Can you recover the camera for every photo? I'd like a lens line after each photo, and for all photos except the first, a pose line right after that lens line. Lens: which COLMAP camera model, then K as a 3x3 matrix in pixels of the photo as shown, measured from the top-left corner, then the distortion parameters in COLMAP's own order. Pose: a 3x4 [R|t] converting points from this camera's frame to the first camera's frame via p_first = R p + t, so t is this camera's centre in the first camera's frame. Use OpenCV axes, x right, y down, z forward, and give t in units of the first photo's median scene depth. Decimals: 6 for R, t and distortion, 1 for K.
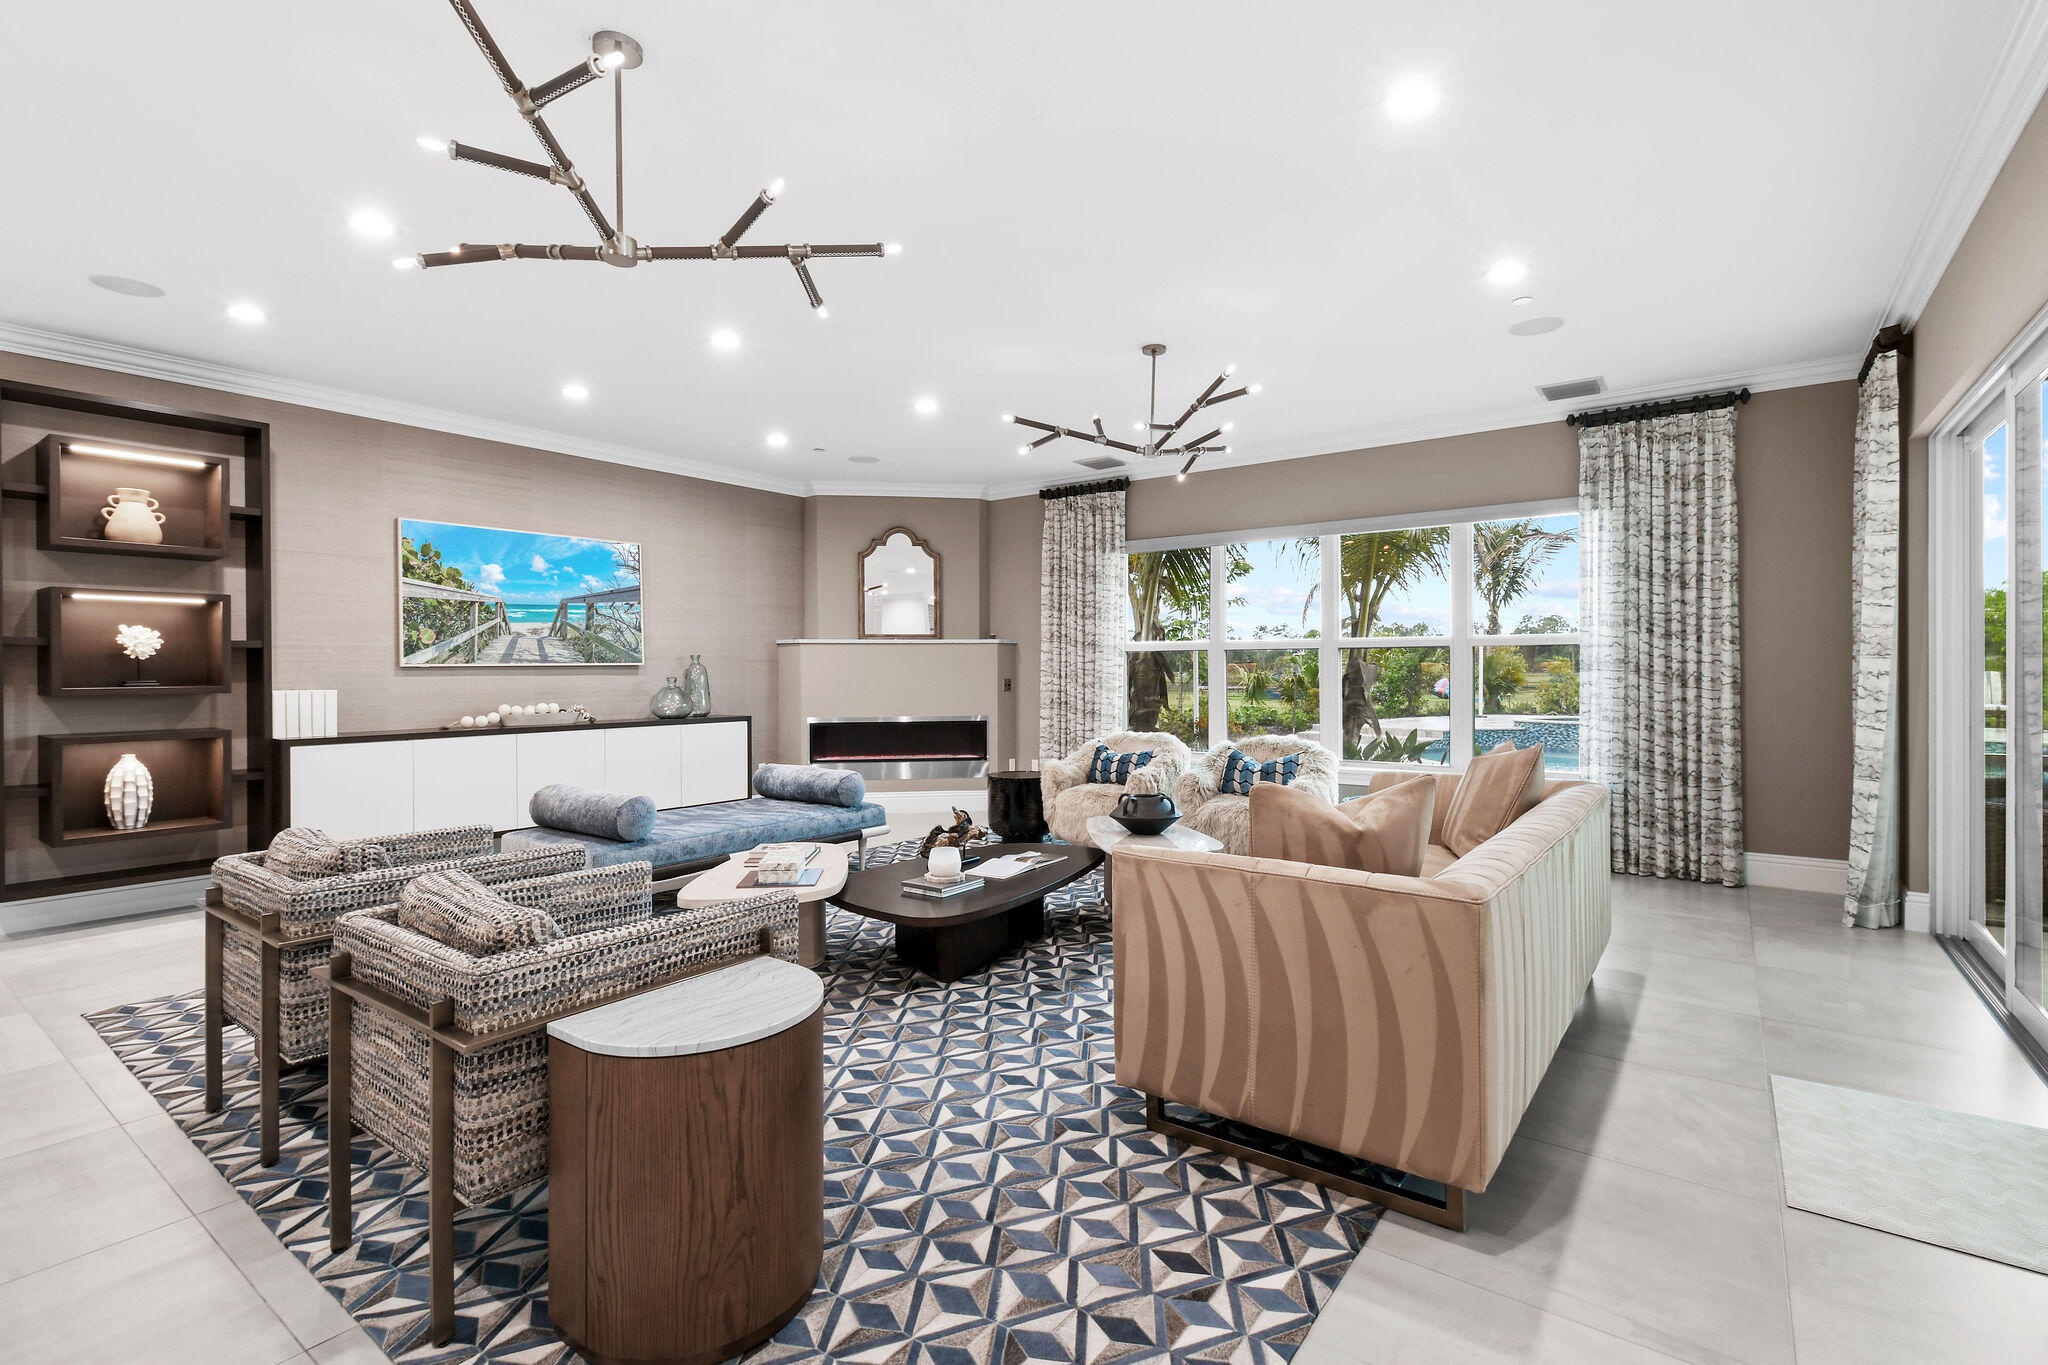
lens RADIAL K [[923.7, 0, 1034.5], [0, 923.7, 669.3], [0, 0, 1]] dist [0.005864, -0.003046]
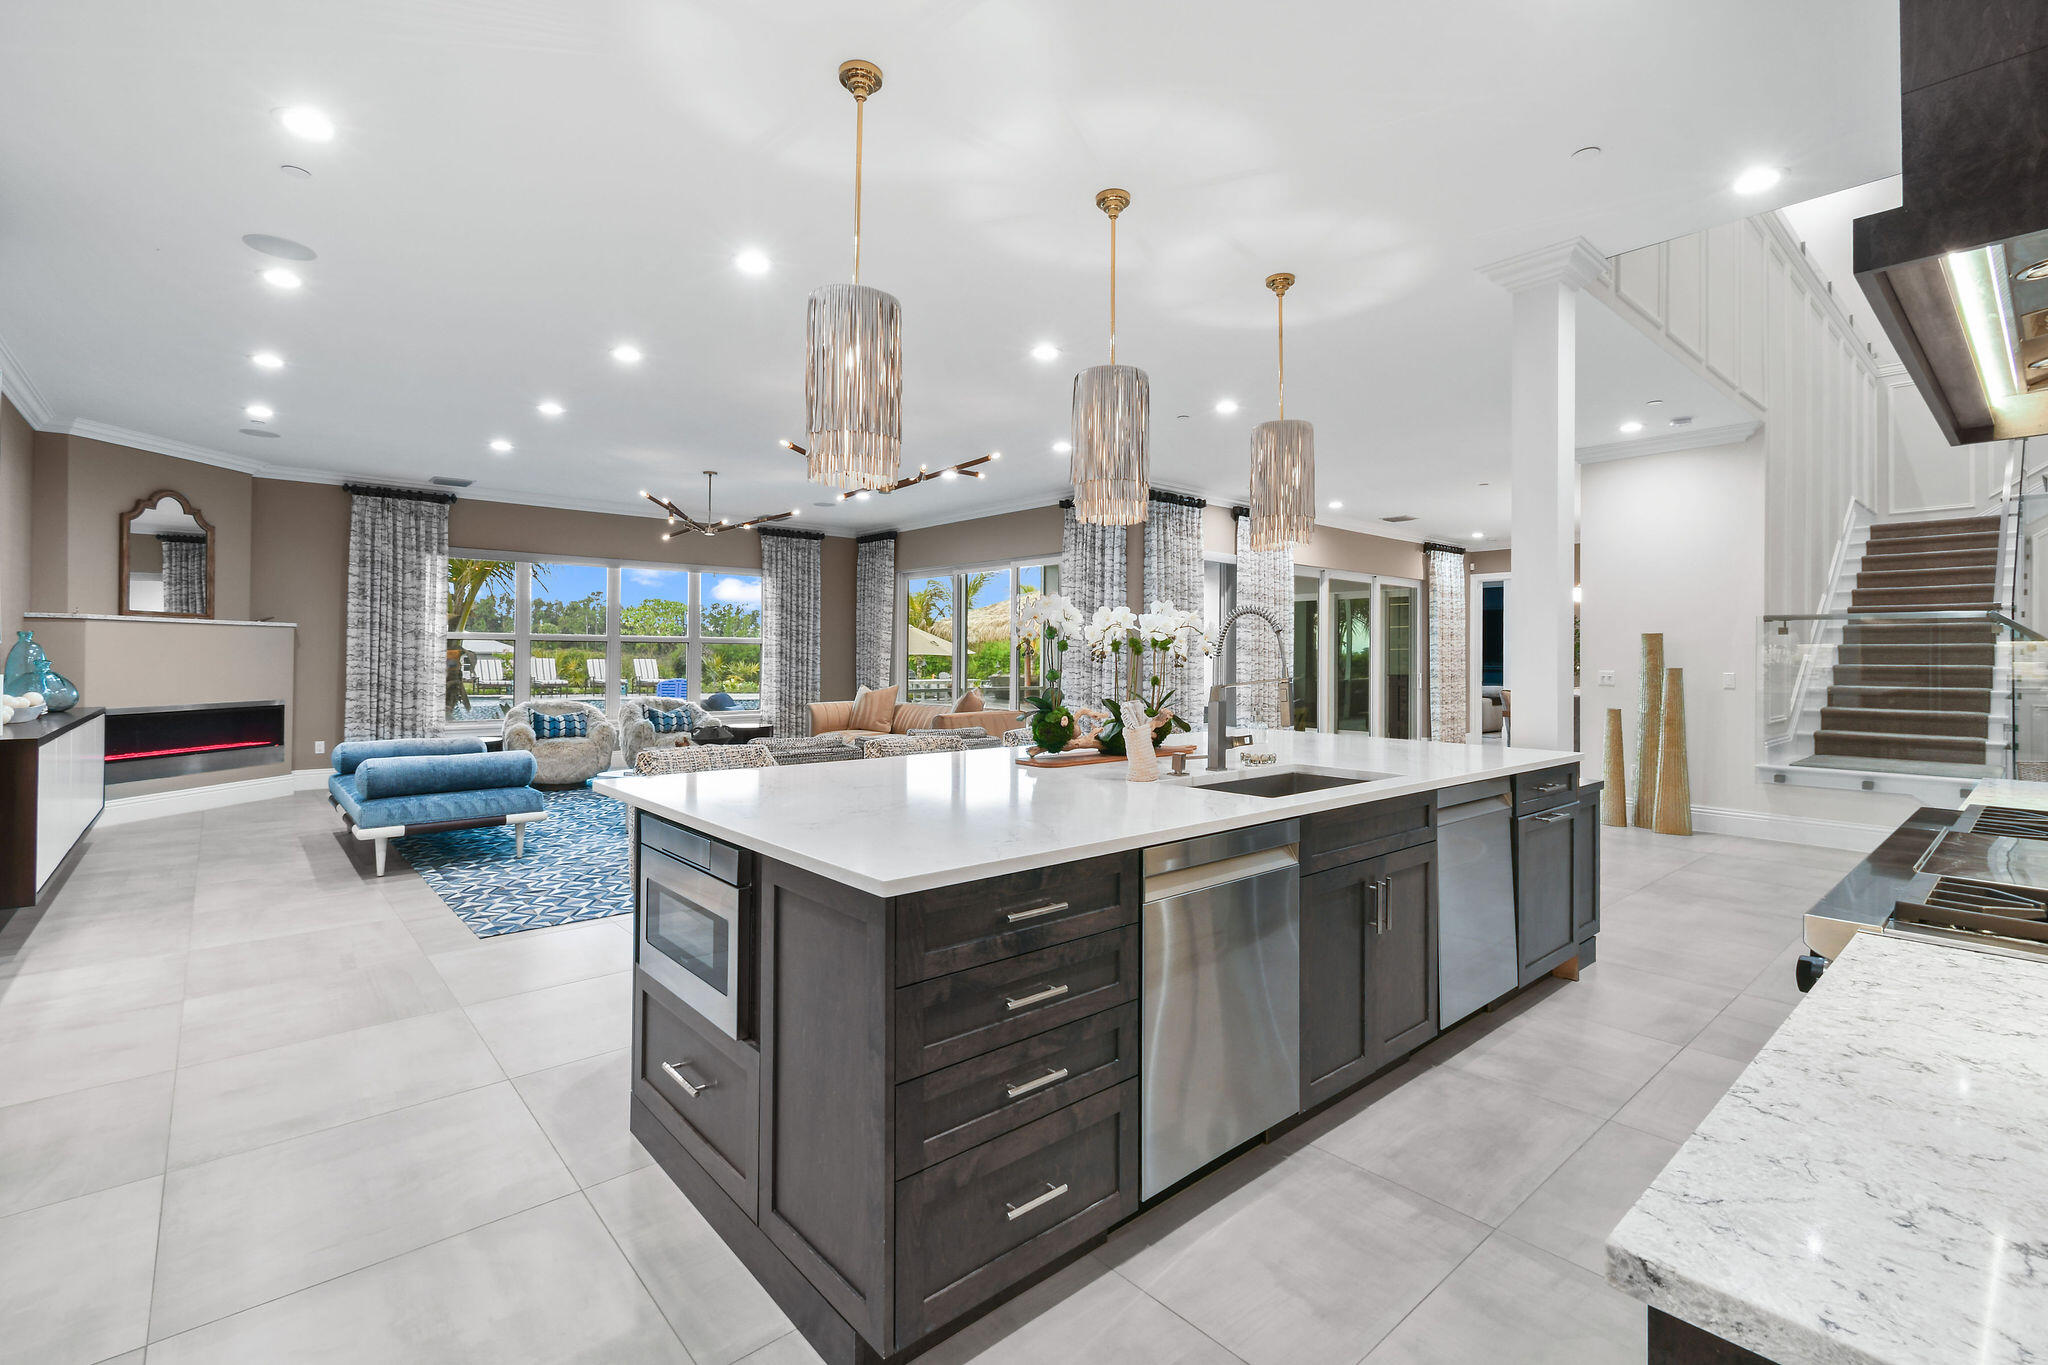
lens RADIAL K [[923.7, 0, 1003.2], [0, 923.7, 668.0], [0, 0, 1]] dist [0.005864, -0.003046]
pose [[0.229184, -0.005175, 0.973369, -1.284328], [-0.000691, 0.999985, 0.005479, 0.014733], [-0.973383, -0.001928, 0.229176, 0.043662]]
